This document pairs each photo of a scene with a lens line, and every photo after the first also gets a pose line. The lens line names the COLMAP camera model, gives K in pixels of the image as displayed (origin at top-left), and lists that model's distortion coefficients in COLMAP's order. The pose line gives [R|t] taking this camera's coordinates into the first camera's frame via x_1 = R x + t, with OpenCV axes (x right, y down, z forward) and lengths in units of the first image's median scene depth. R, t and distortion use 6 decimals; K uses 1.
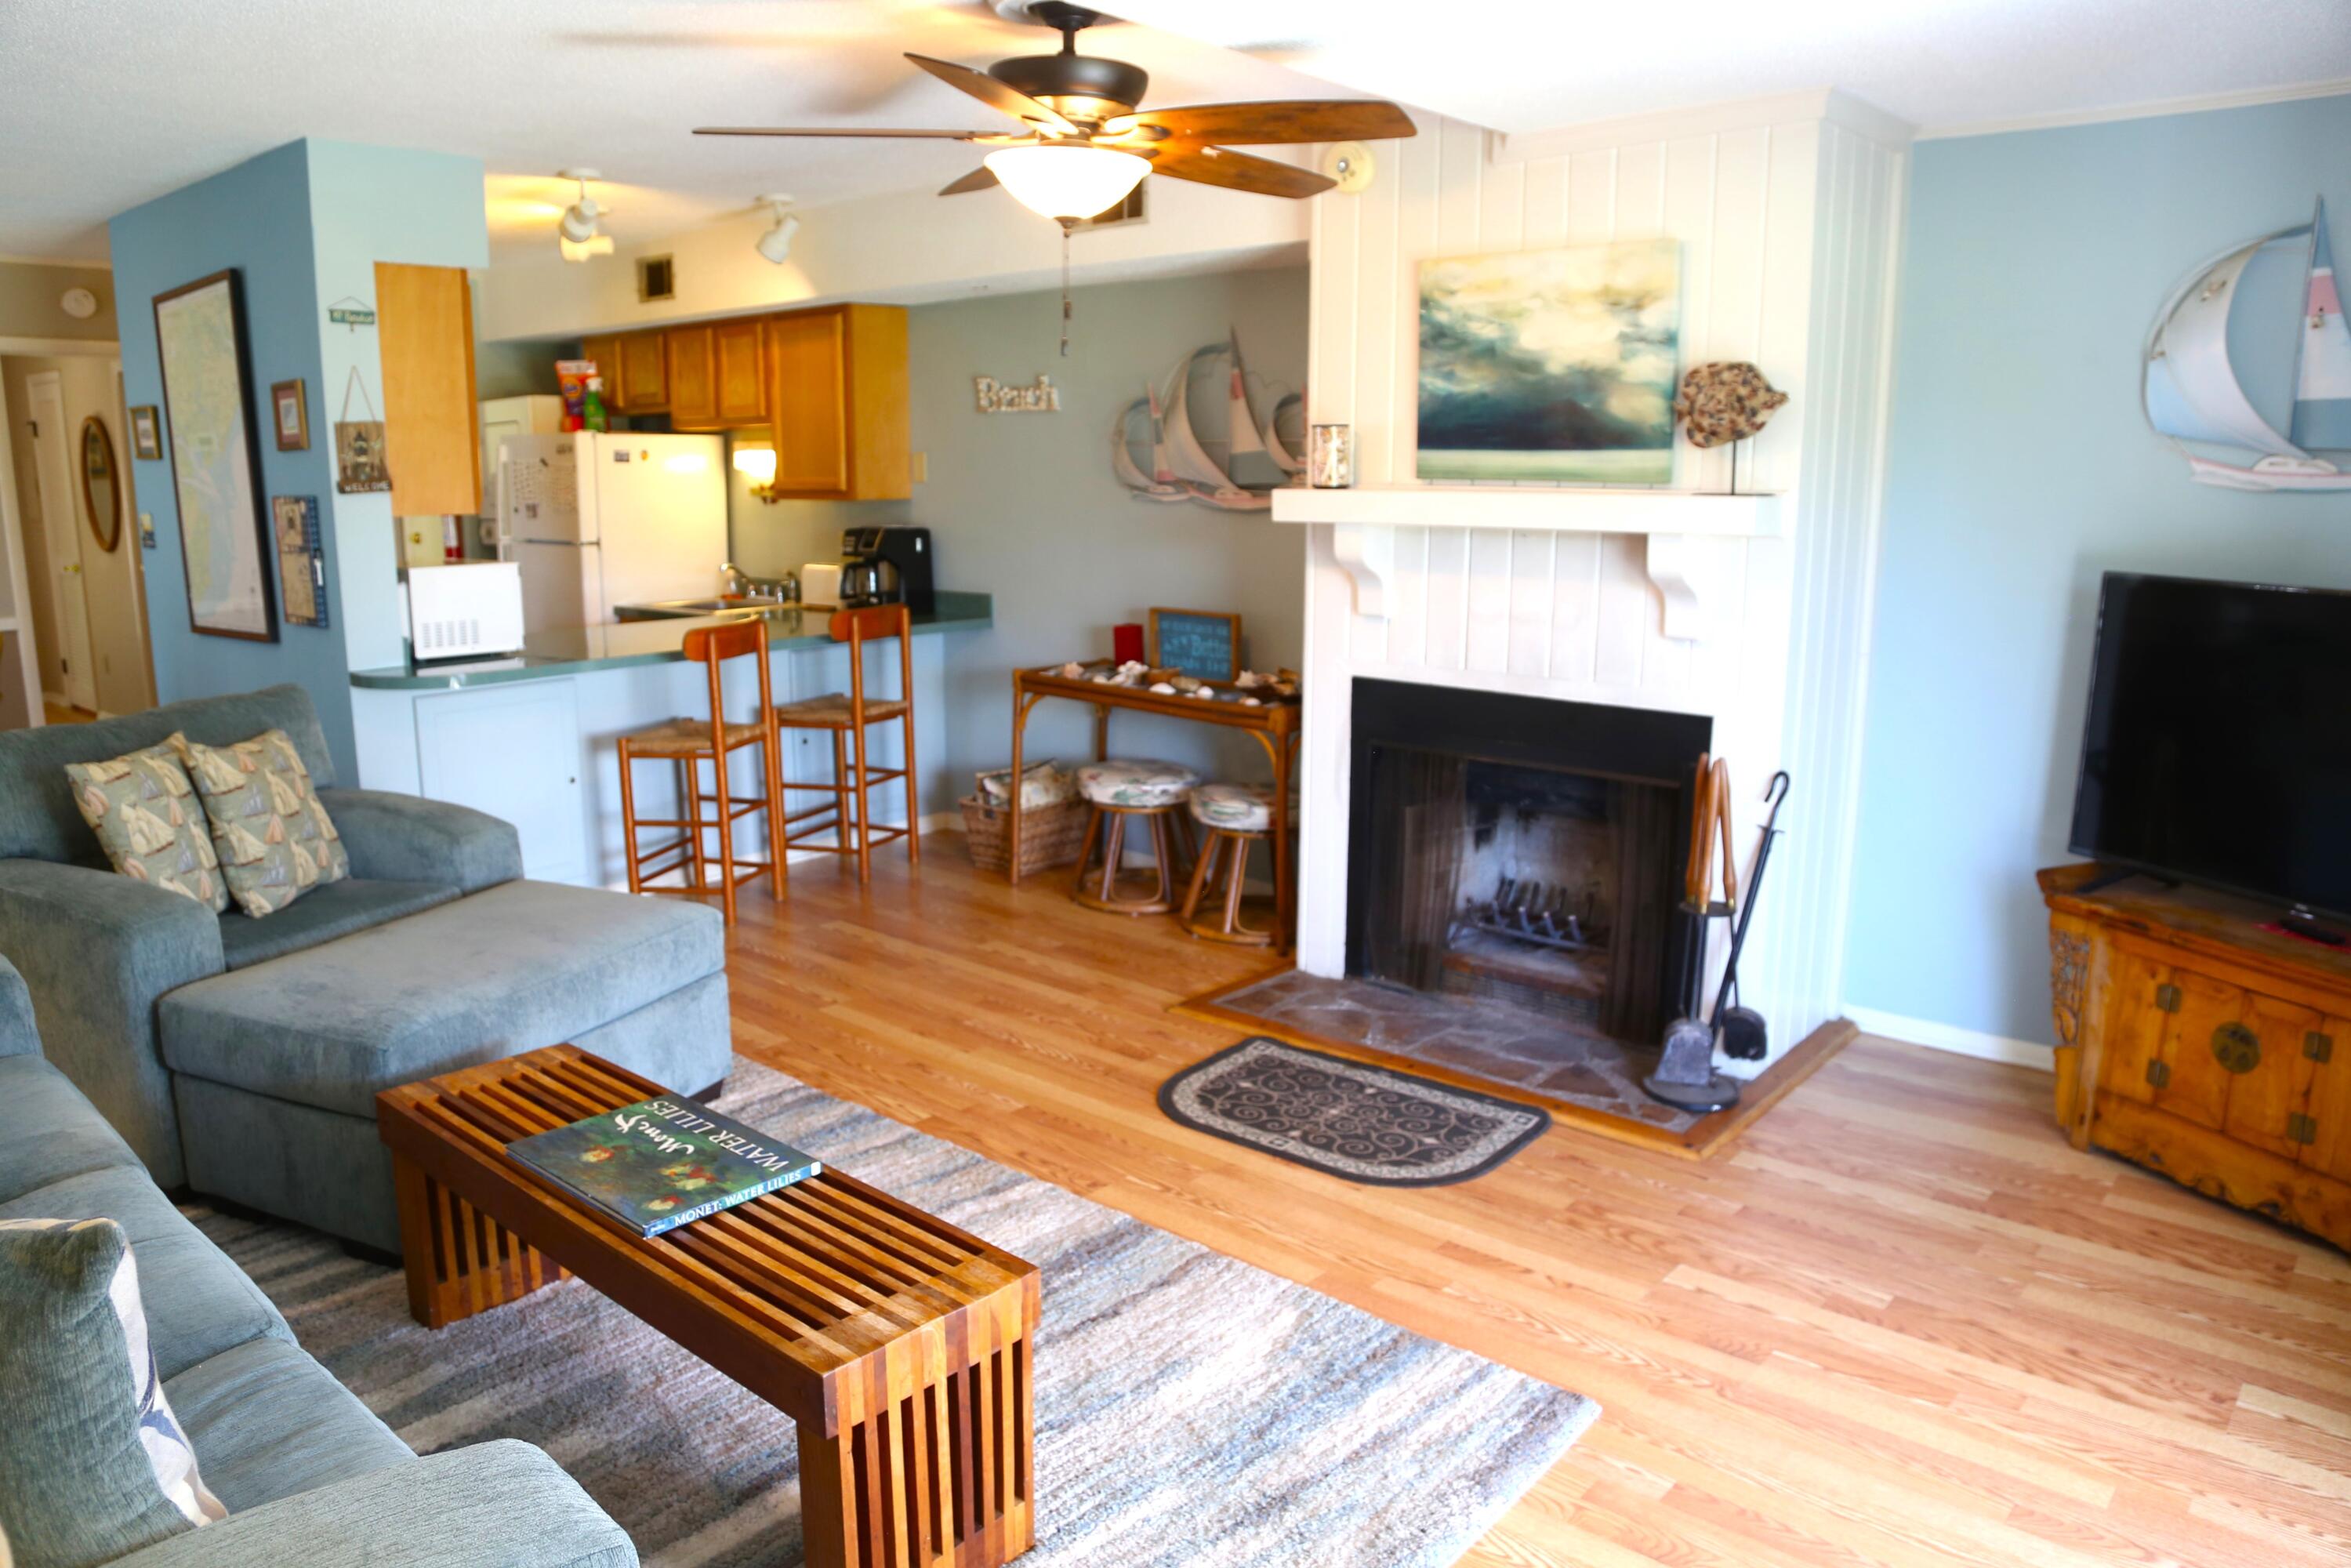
lens RADIAL K [[1561.1, 0, 1175.5], [0, 1561.1, 784.0], [0, 0, 1]] dist [-0.131715, 0.065613]
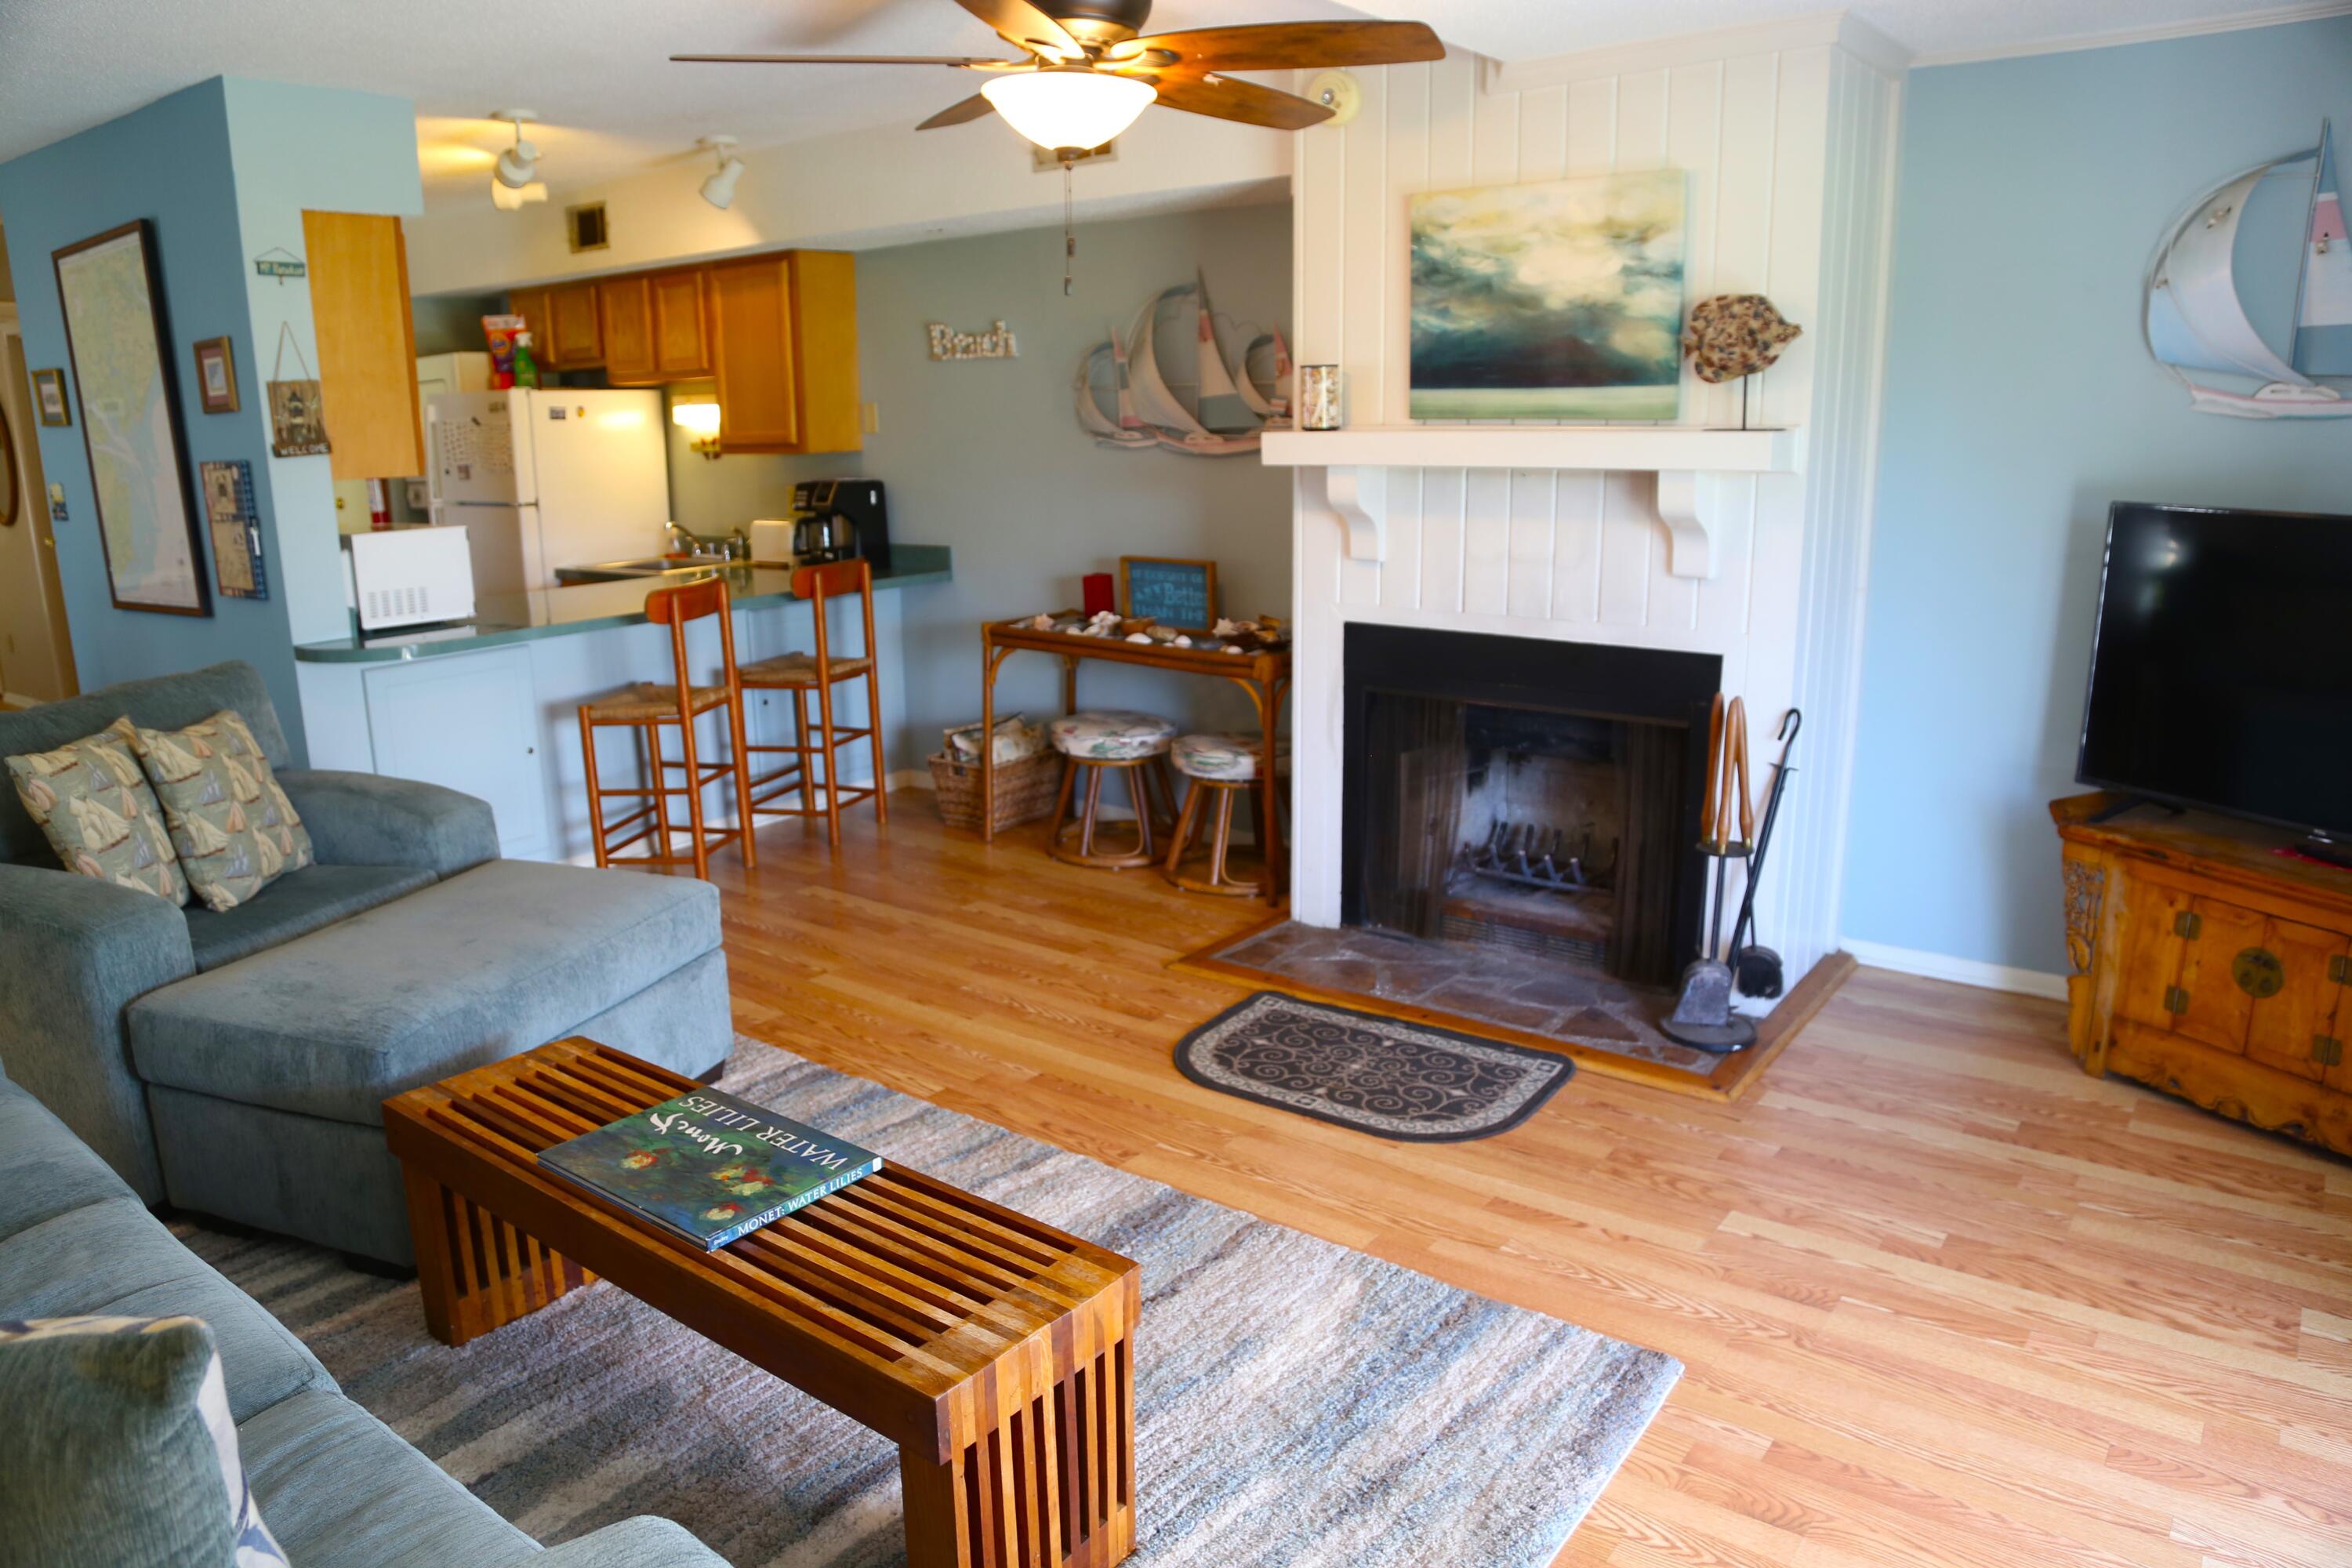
lens RADIAL K [[1535.3, 0, 1176.0], [0, 1535.3, 784.0], [0, 0, 1]] dist [-0.129468, 0.063175]
pose [[0.997931, -0.030899, 0.056377, -0.061970], [0.028817, 0.998886, 0.037378, -0.007573], [-0.057469, -0.035676, 0.997710, 0.046630]]
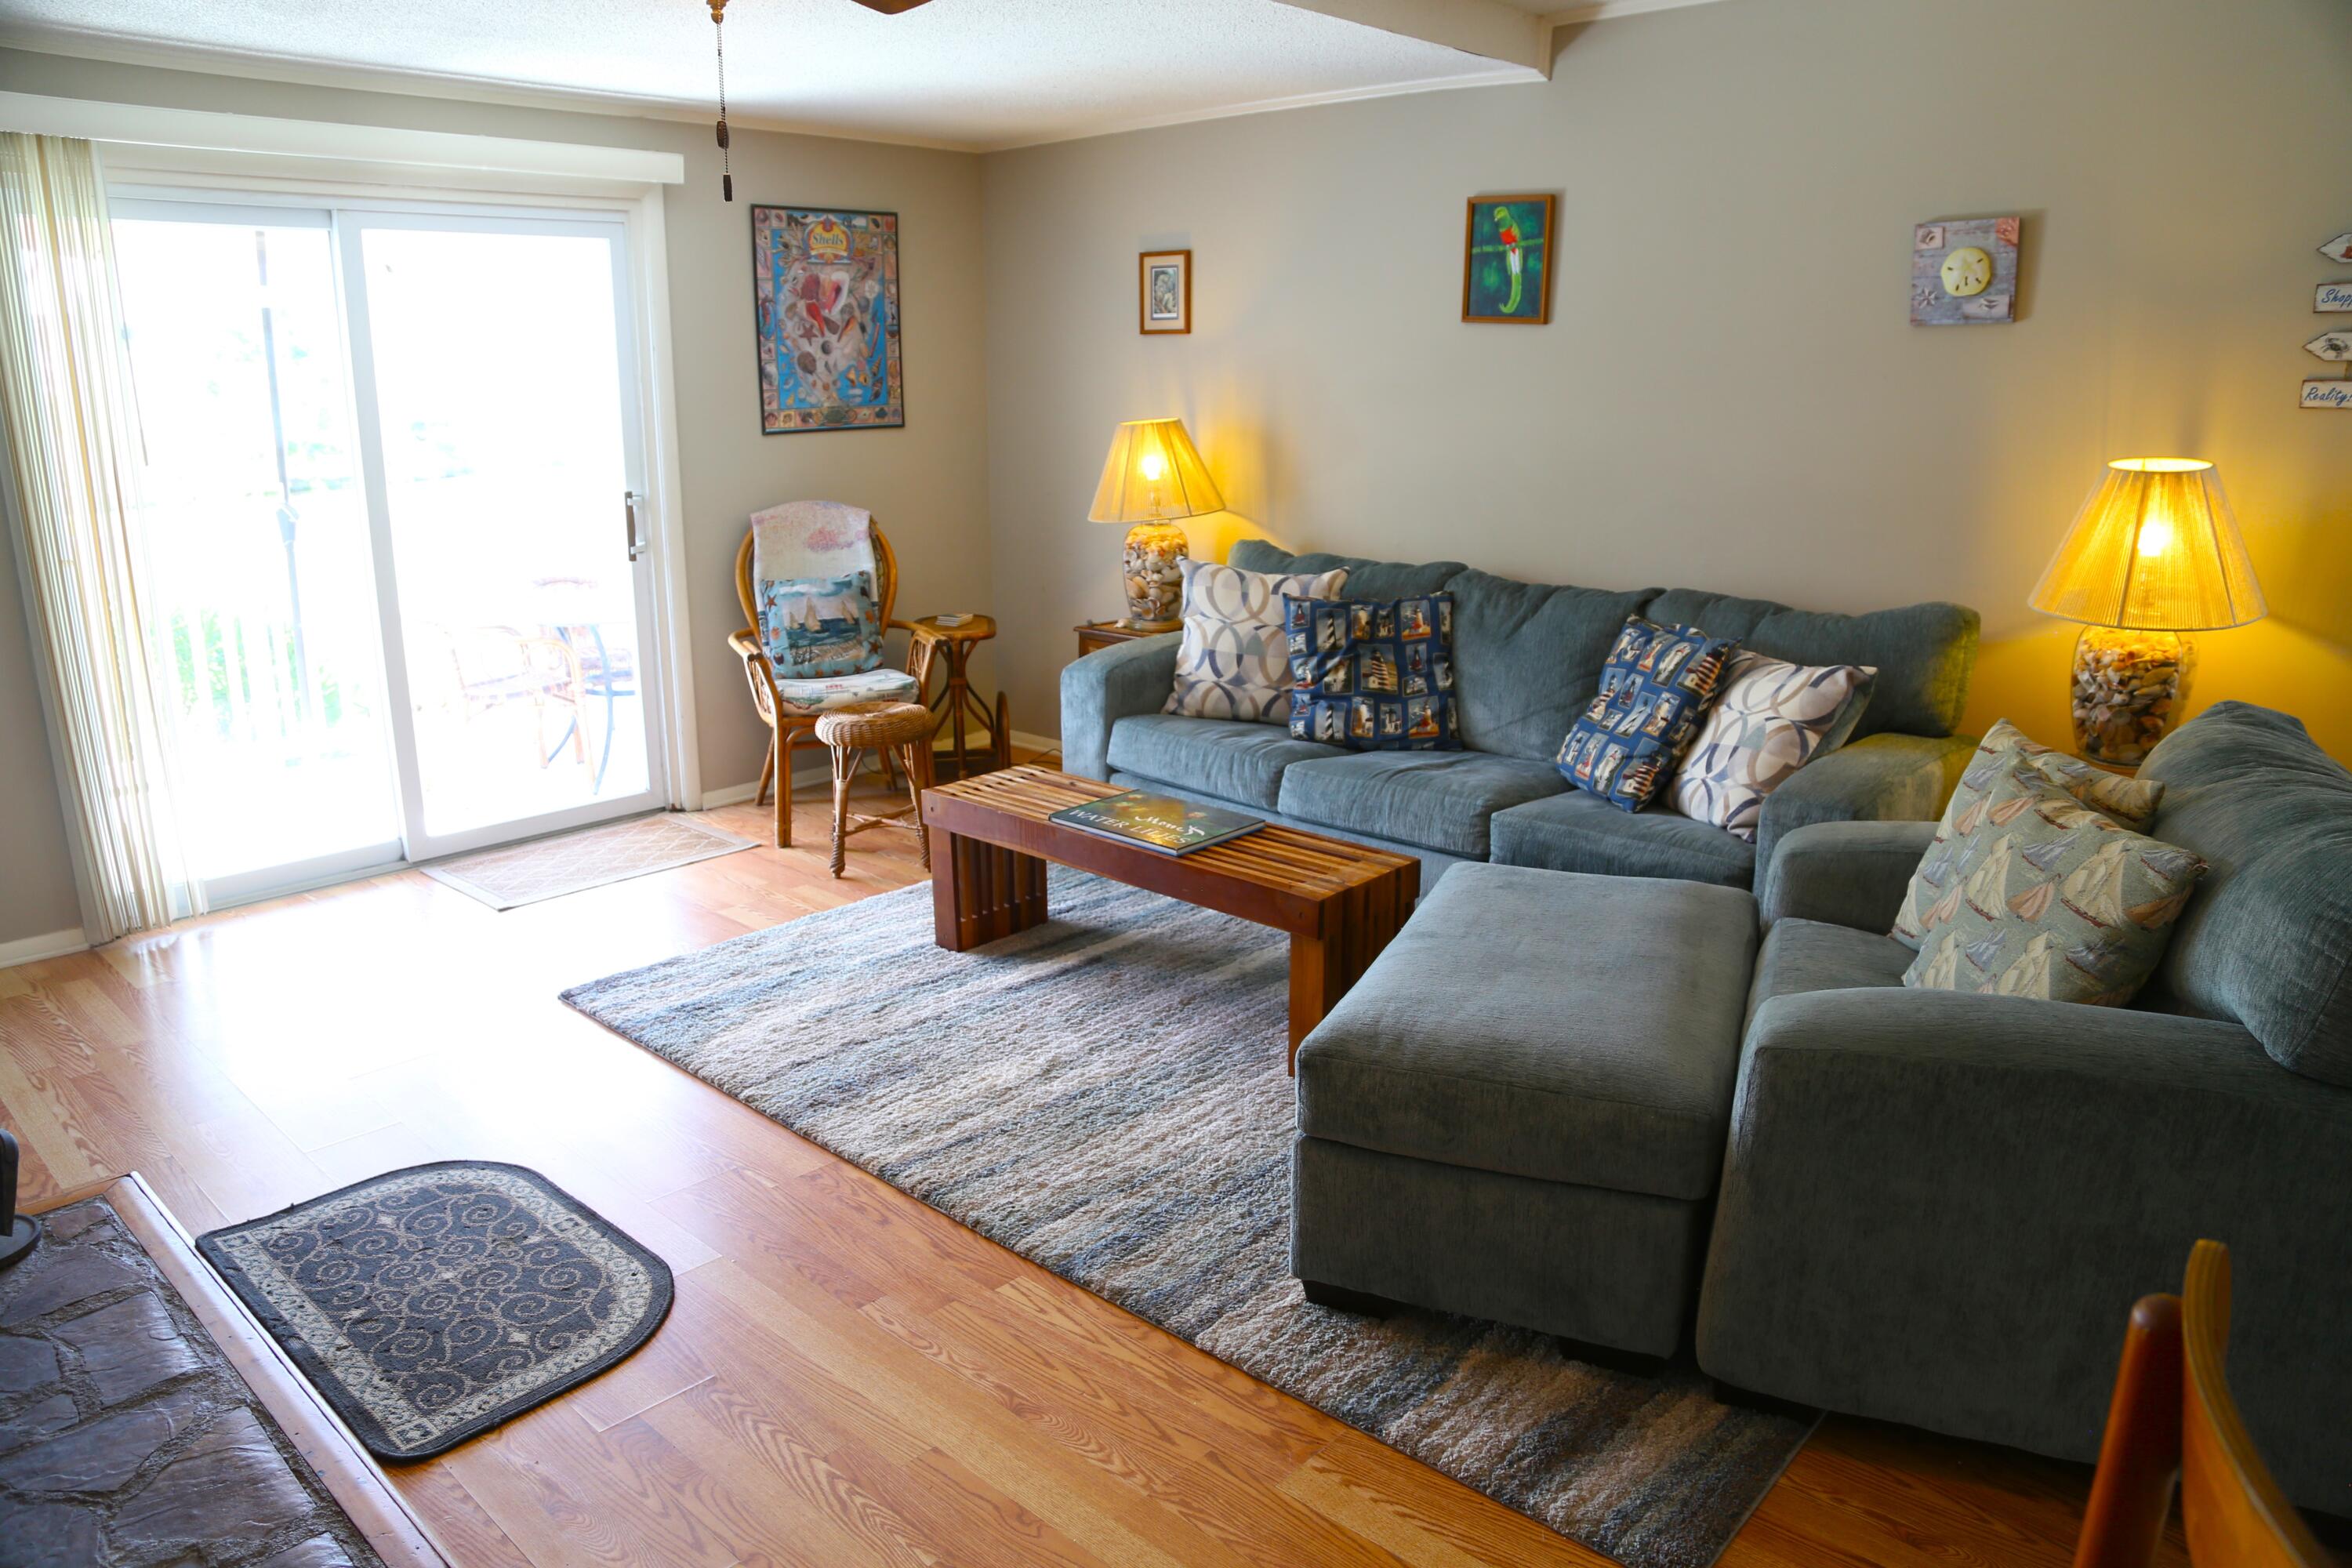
lens RADIAL K [[1535.3, 0, 1176.0], [0, 1535.3, 784.0], [0, 0, 1]] dist [-0.129468, 0.063175]
pose [[-0.999447, -0.014443, 0.029937, -0.262492], [0.000558, 0.893249, 0.449562, -0.313272], [-0.033234, 0.449330, -0.892747, 1.538804]]
